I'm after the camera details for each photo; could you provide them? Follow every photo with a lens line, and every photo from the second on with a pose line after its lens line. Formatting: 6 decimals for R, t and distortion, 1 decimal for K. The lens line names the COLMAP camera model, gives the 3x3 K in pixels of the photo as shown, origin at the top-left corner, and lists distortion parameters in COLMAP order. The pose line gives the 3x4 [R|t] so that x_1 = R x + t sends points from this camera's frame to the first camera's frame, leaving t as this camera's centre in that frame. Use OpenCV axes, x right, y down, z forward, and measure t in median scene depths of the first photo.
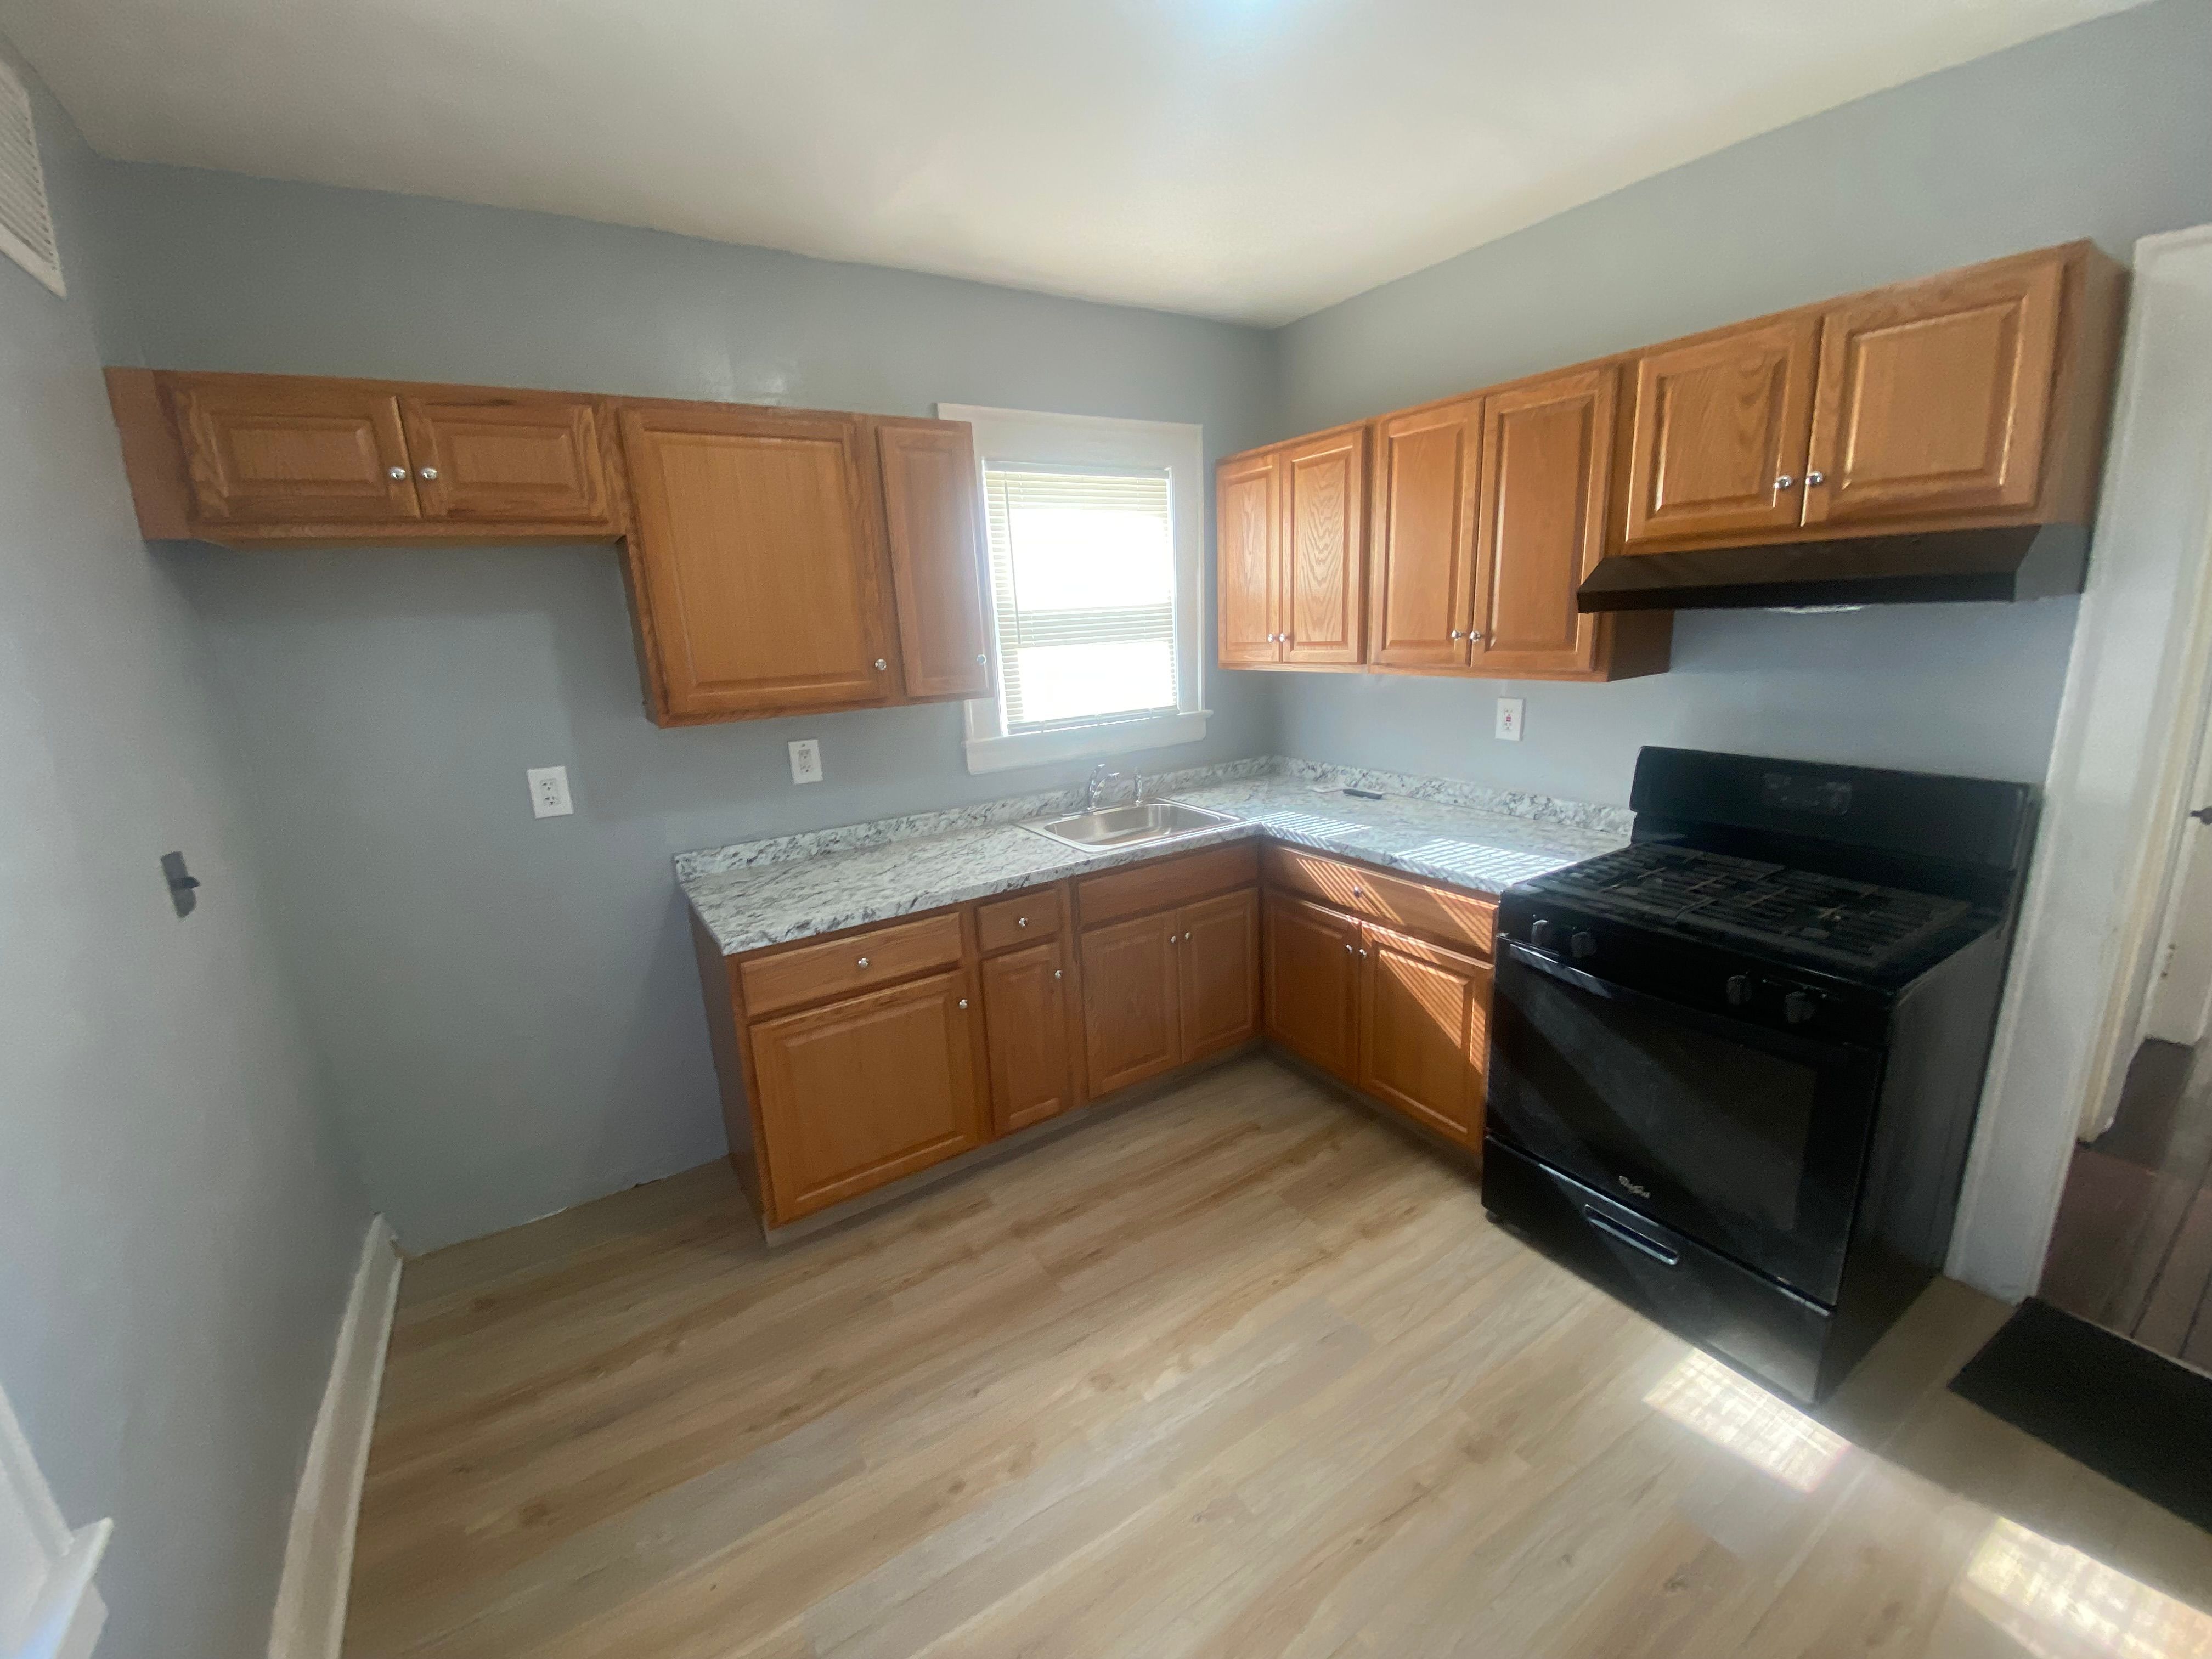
lens RADIAL K [[897.7, 0, 1077.1], [0, 897.7, 816.7], [0, 0, 1]] dist [0.009680, -0.008926]
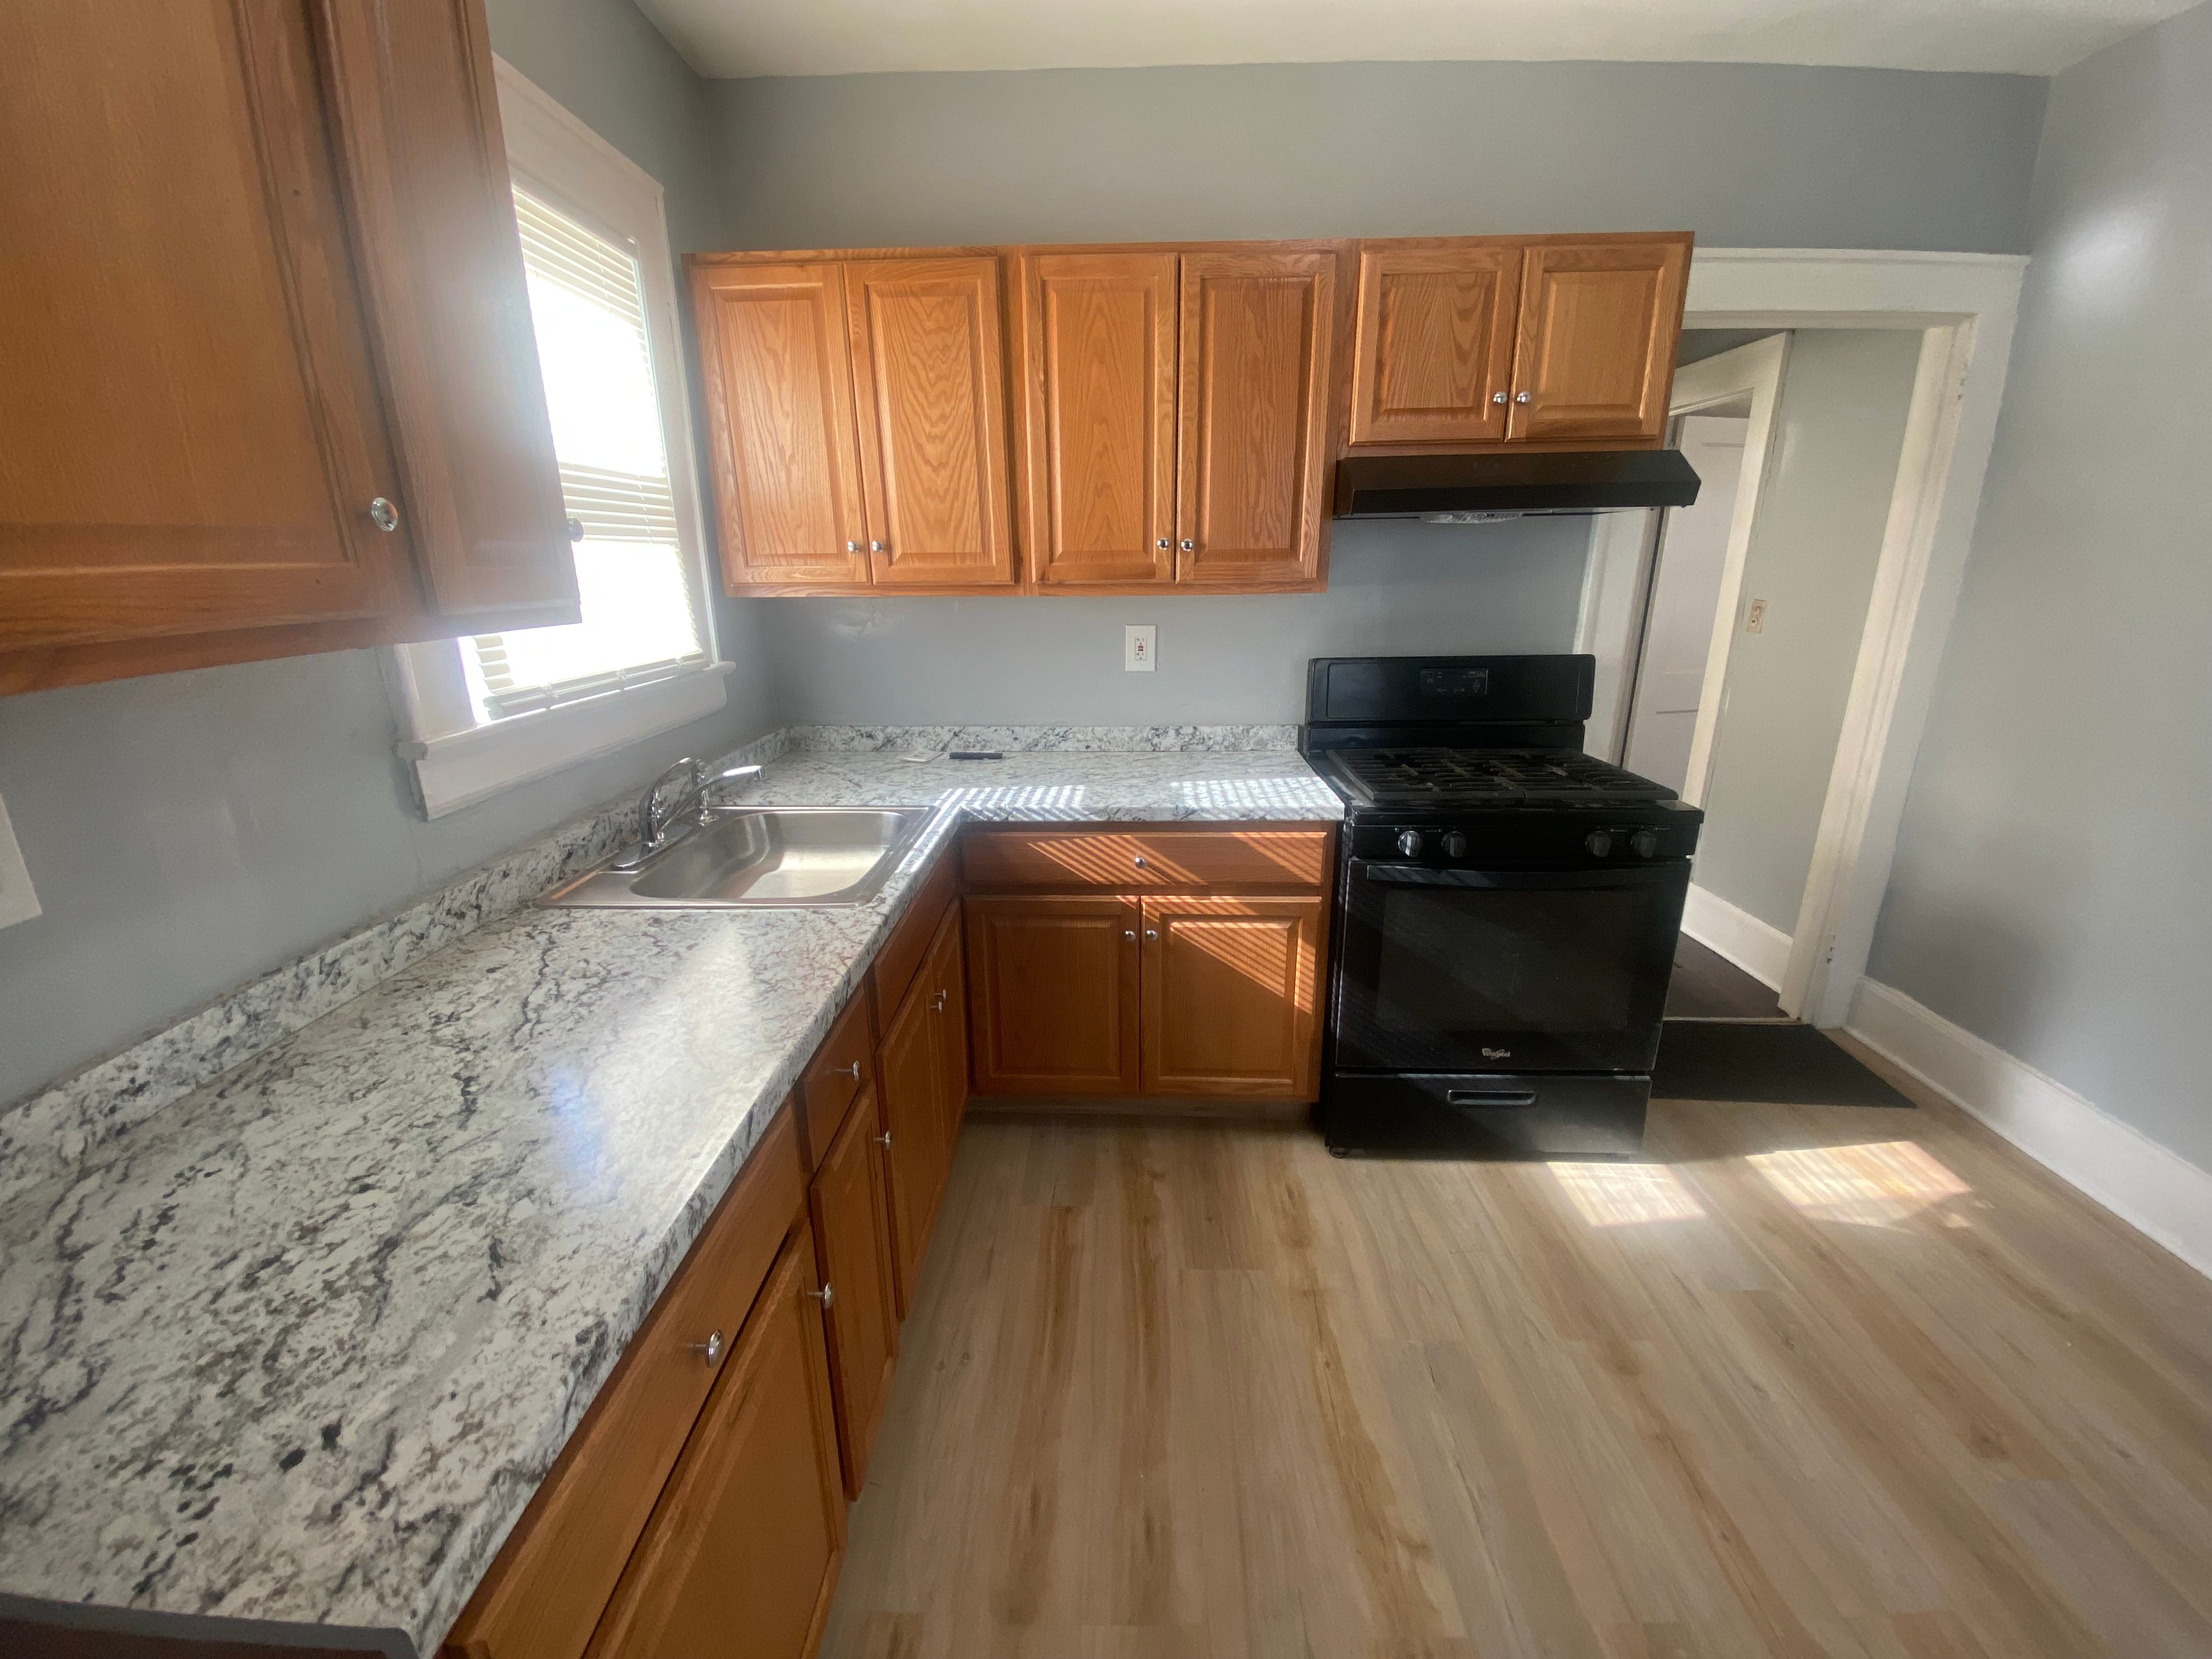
lens RADIAL K [[897.7, 0, 1113.4], [0, 897.7, 830.4], [0, 0, 1]] dist [0.009680, -0.008926]
pose [[0.538218, -0.194970, 0.819944, -0.365063], [0.171701, 0.977837, 0.119808, -0.045620], [-0.825130, 0.076302, 0.559766, 0.595607]]
